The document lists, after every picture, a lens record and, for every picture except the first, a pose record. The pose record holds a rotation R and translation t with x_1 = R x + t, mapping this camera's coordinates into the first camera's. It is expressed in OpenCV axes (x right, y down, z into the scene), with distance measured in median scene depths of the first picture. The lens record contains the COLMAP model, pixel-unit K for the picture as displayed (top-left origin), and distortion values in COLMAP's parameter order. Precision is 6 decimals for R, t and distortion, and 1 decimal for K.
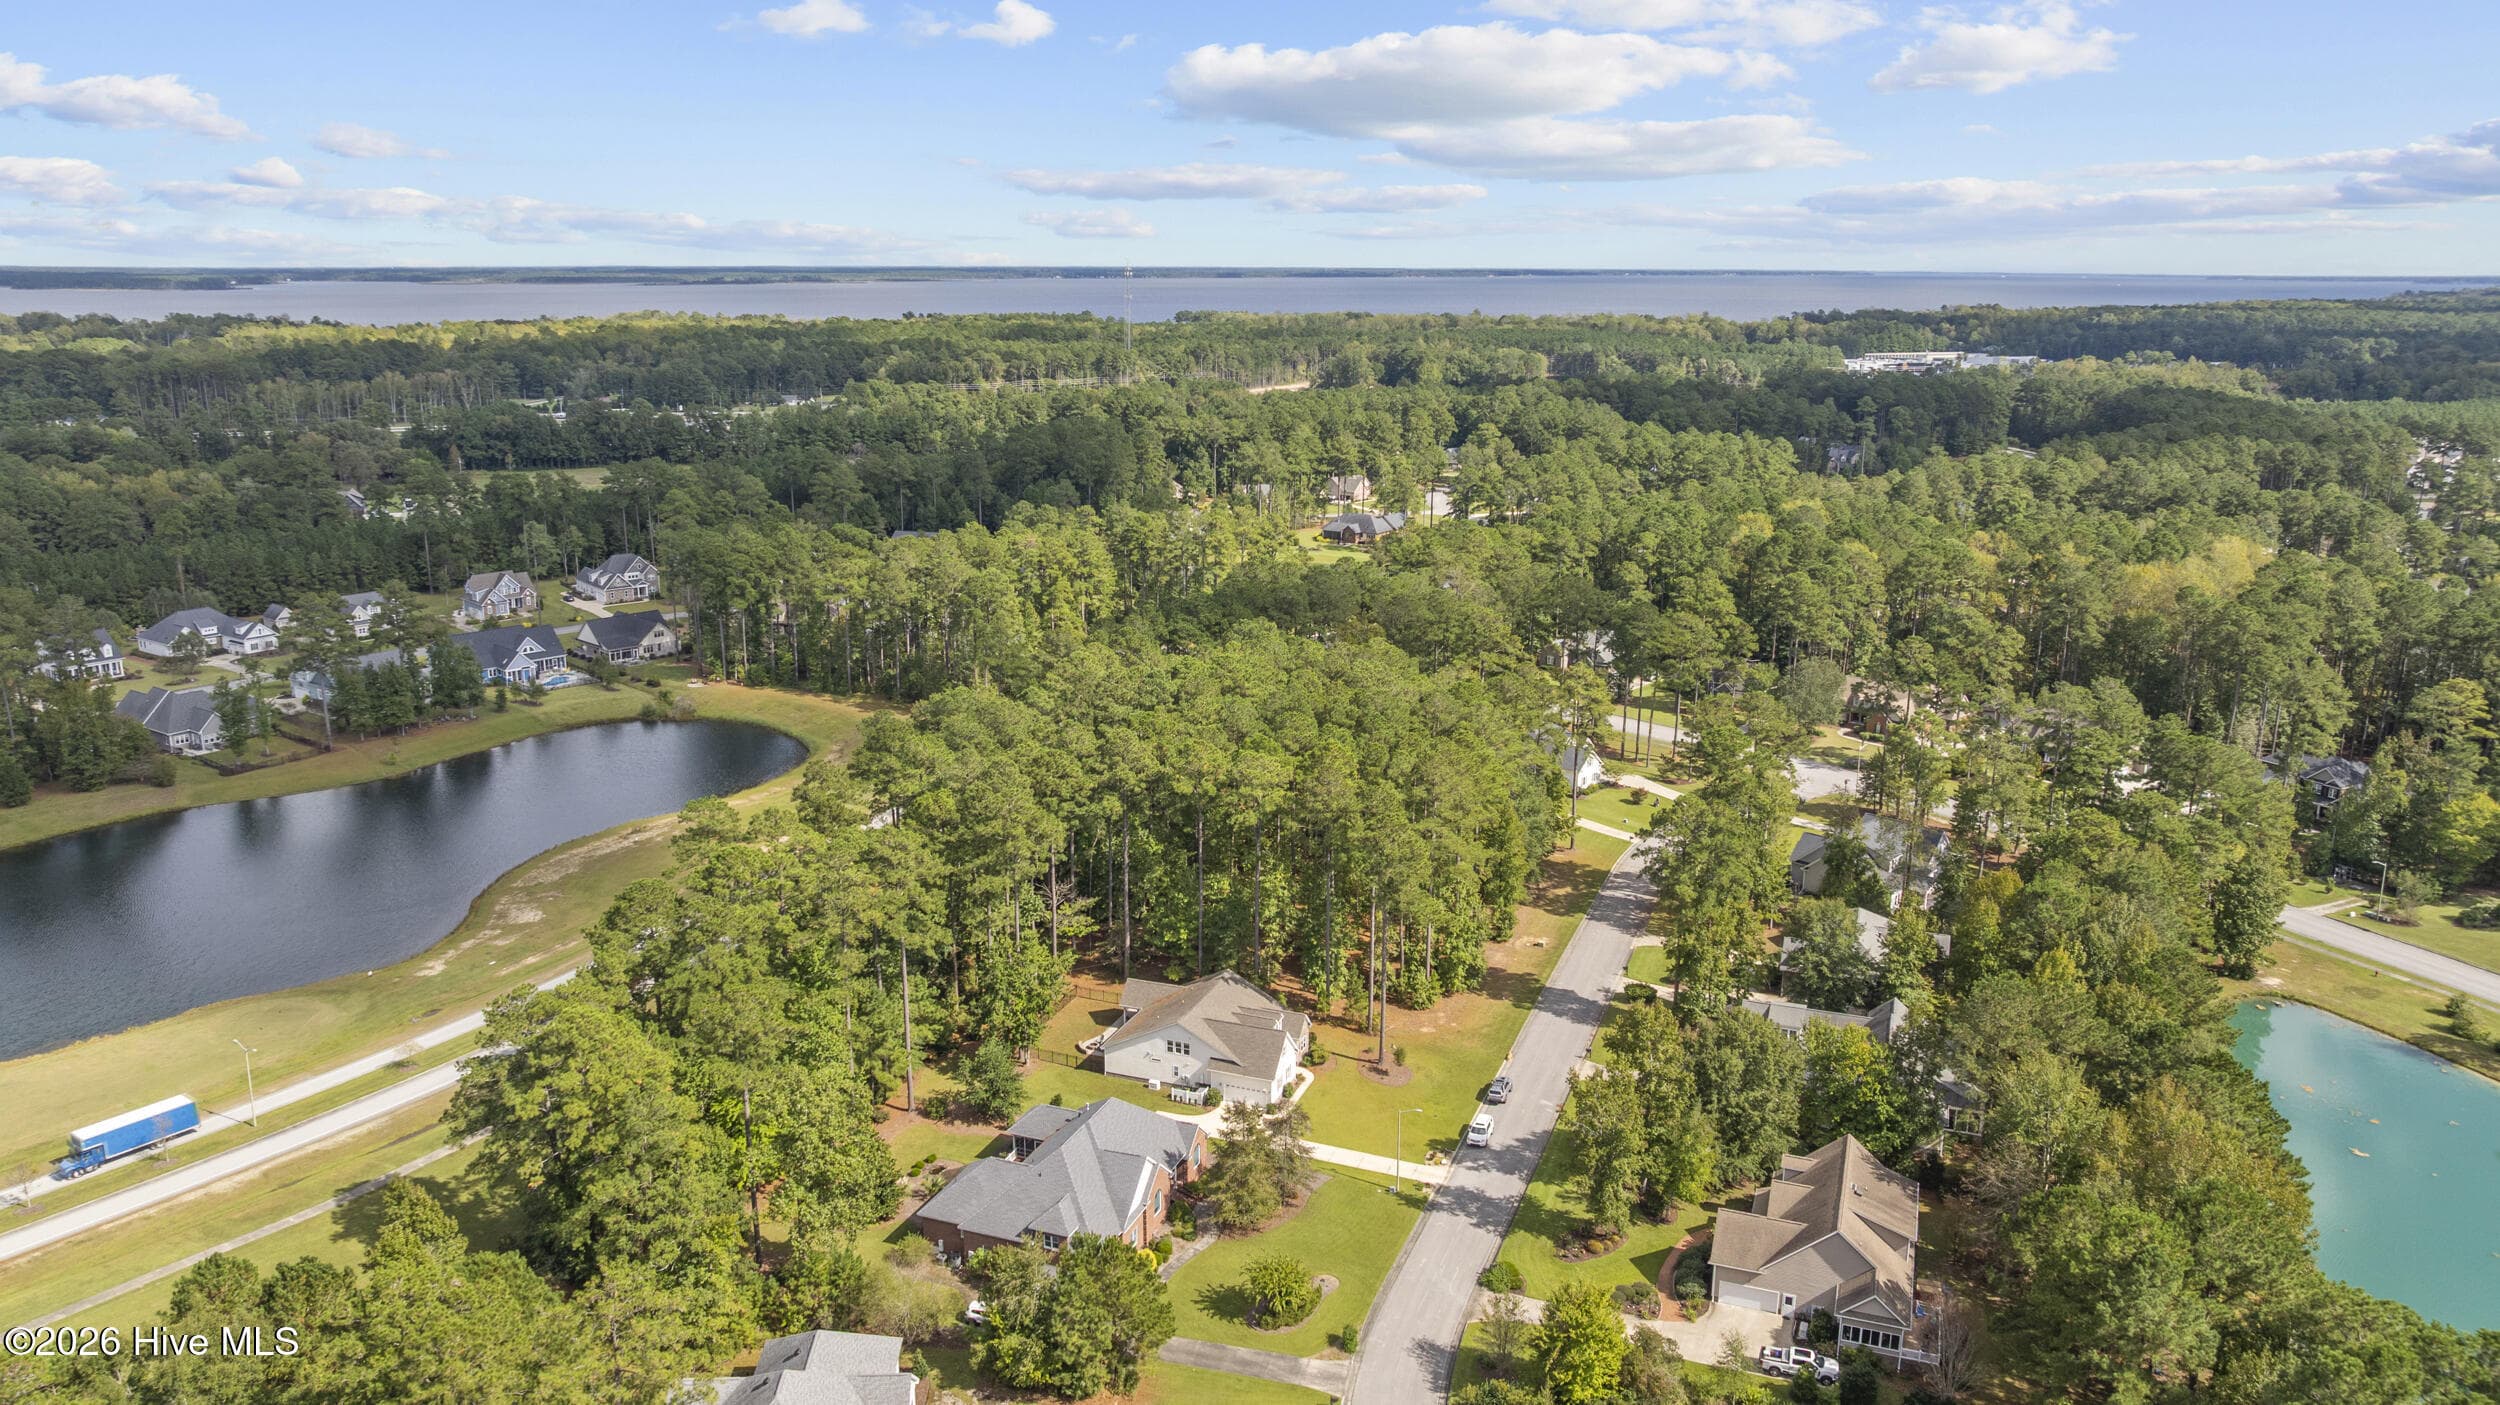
lens RADIAL K [[1765.9, 0, 1250.0], [0, 1765.9, 702.5], [0, 0, 1]] dist [-0.022681, -0.001412]
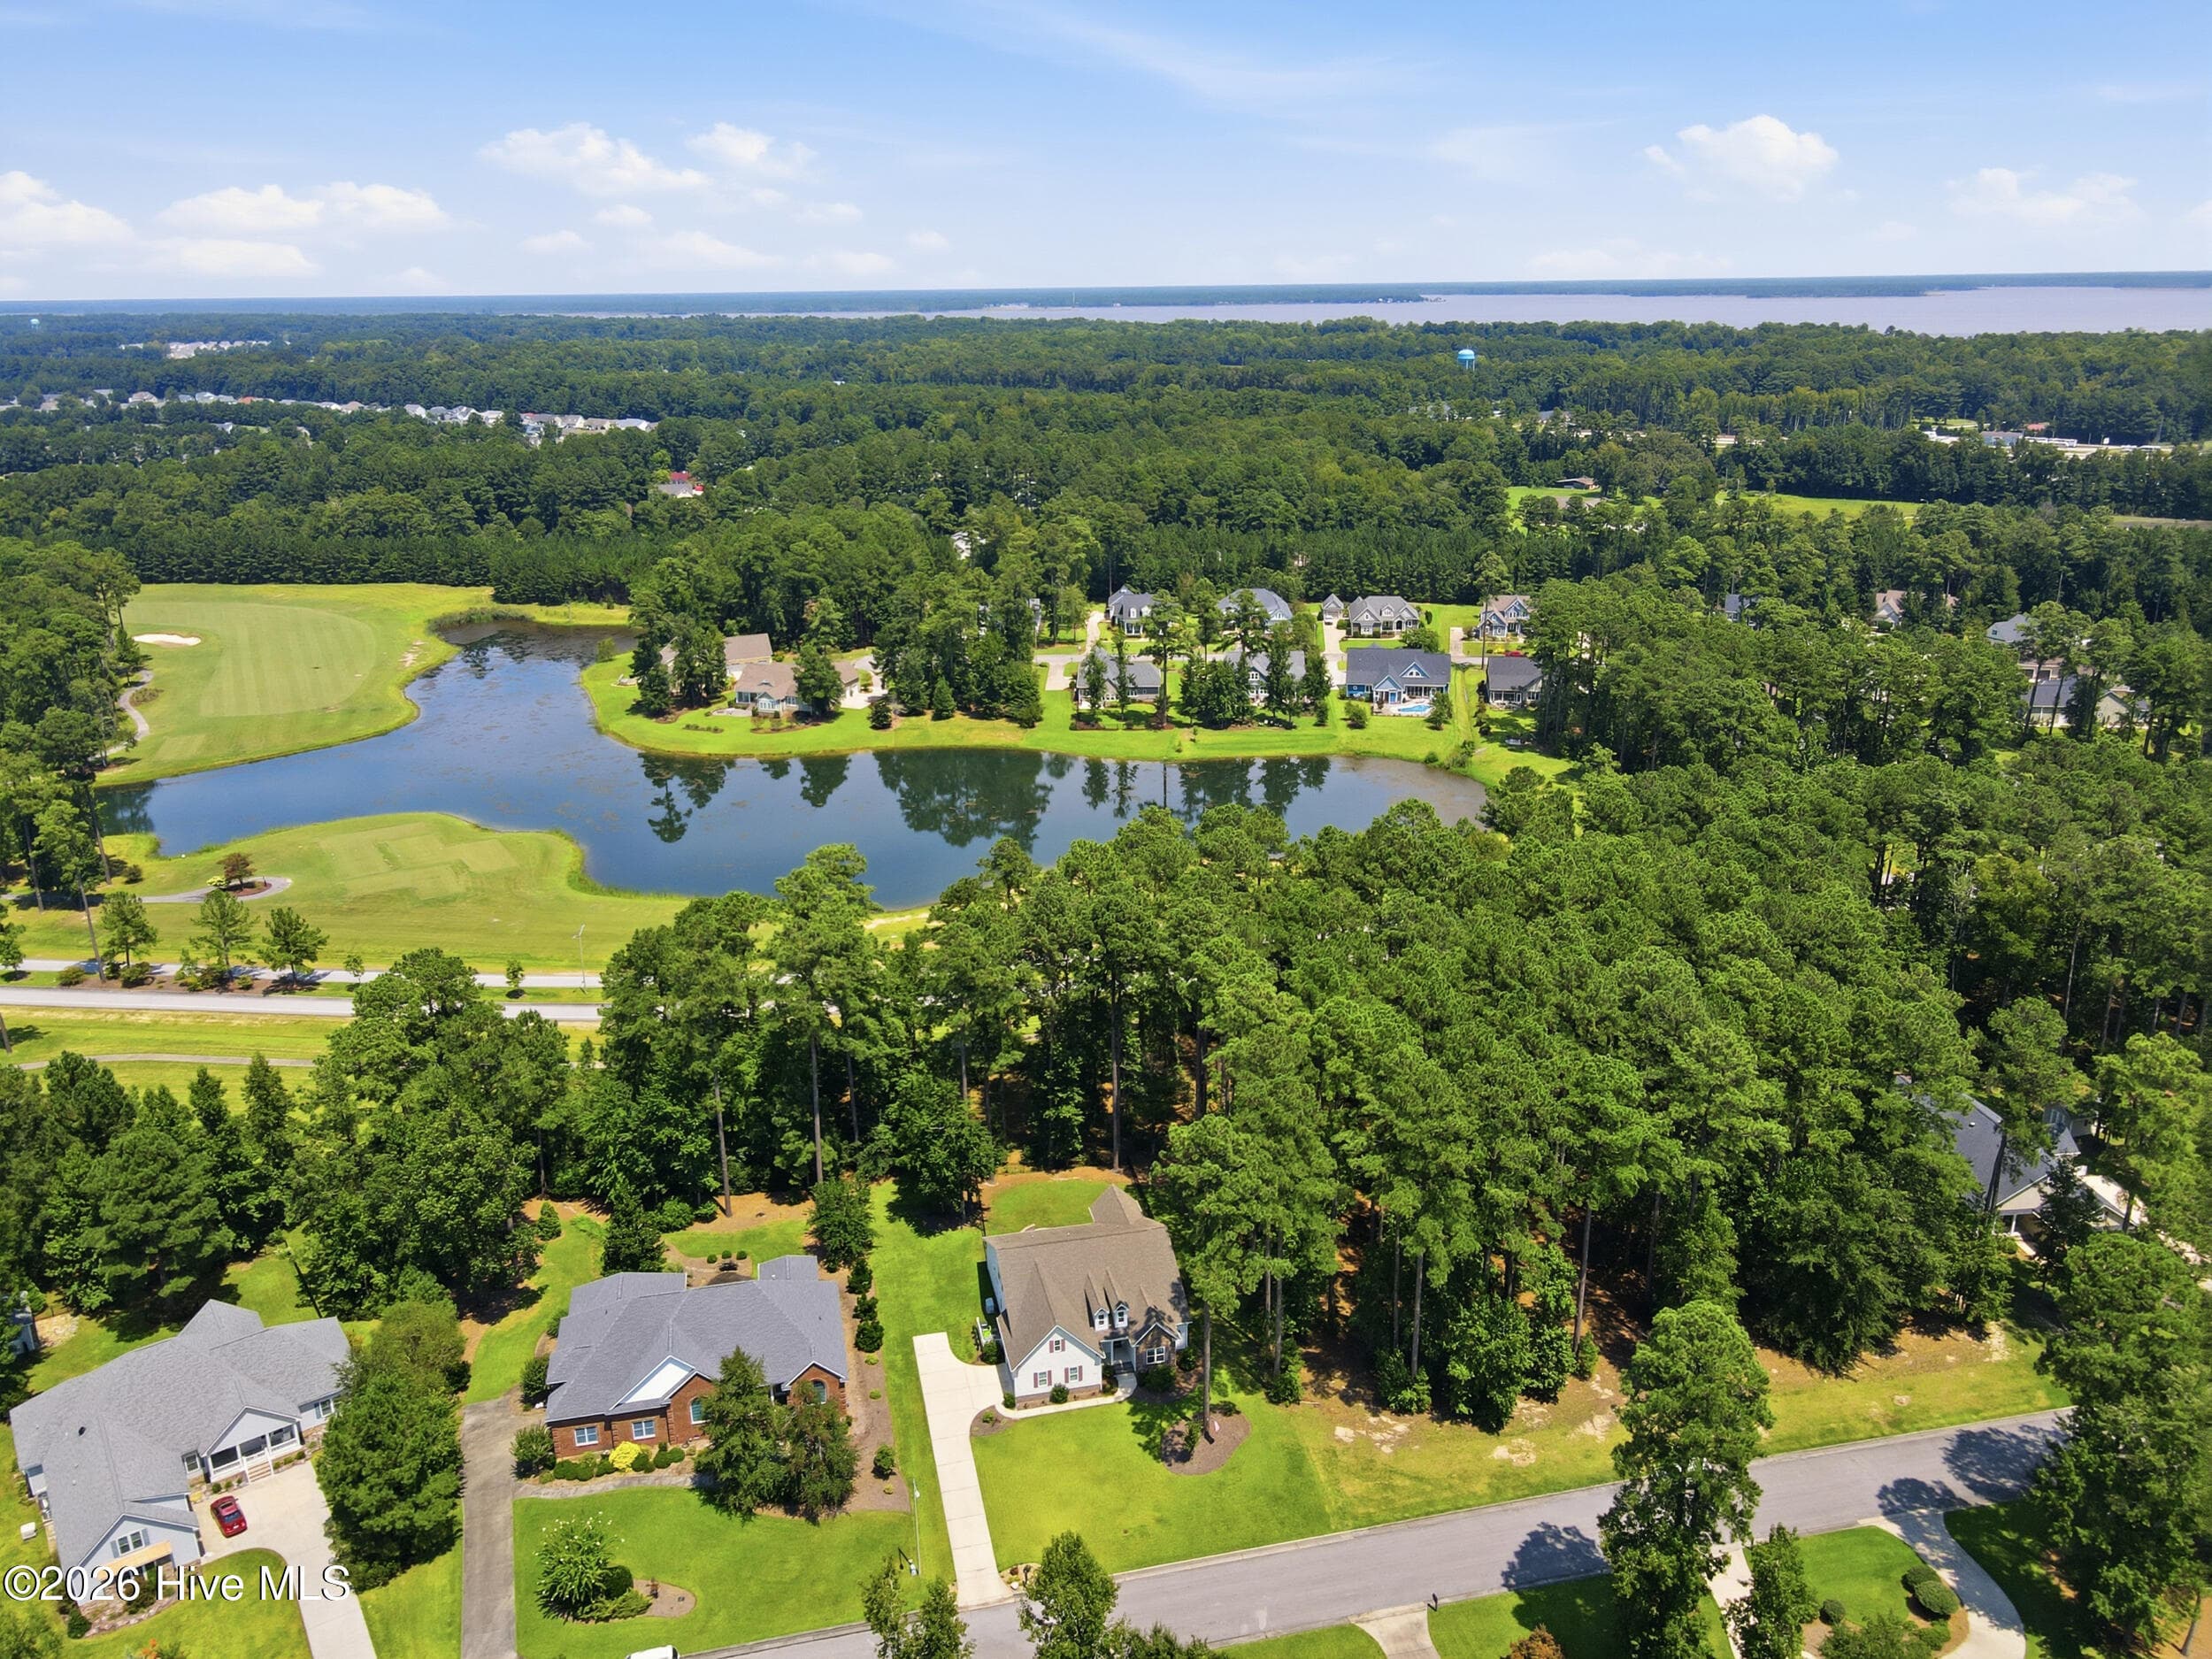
lens RADIAL K [[1630.1, 0, 1100.8], [0, 1630.1, 831.7], [0, 0, 1]] dist [0.000338, 0.006901]
pose [[0.548911, 0.256145, -0.795668, 0.487598], [-0.187372, 0.965373, 0.181514, -0.141433], [0.814610, 0.049451, 0.577898, 0.516610]]
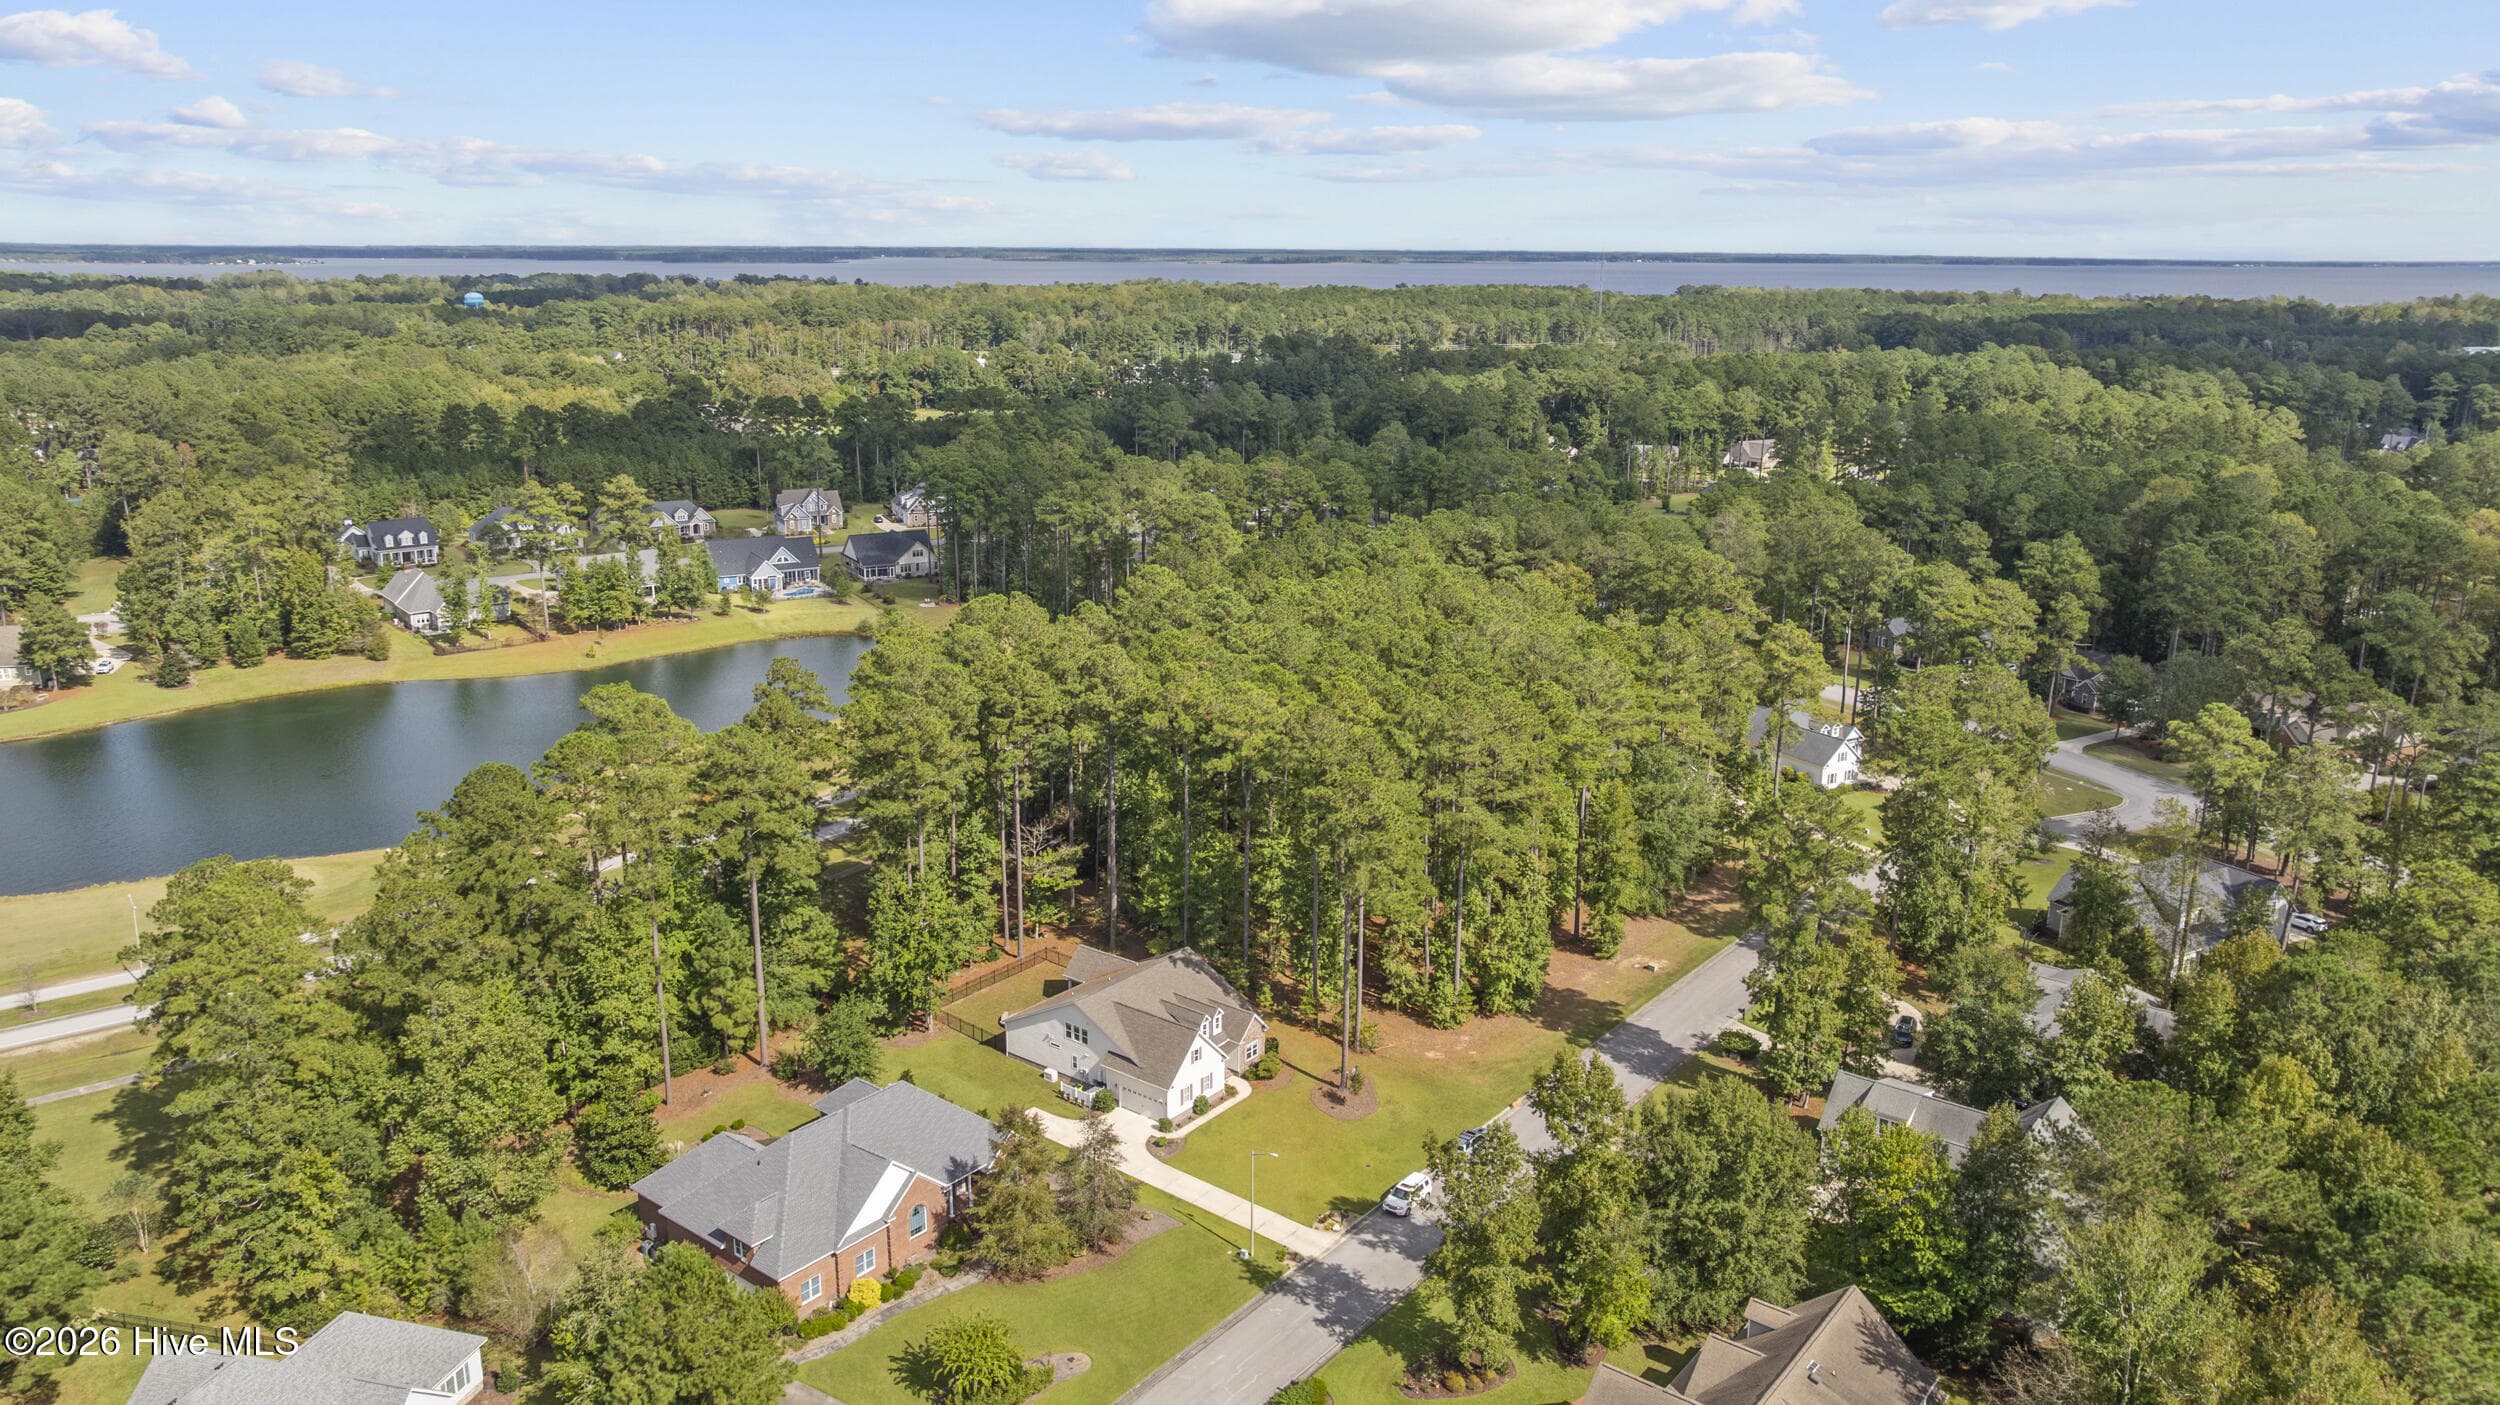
lens RADIAL K [[1765.9, 0, 1250.0], [0, 1765.9, 702.5], [0, 0, 1]] dist [-0.022681, -0.001412]
pose [[0.955144, 0.077217, -0.285898, 0.226400], [-0.075234, 0.997005, 0.017929, 0.021614], [0.286426, 0.004385, 0.958092, 0.221973]]
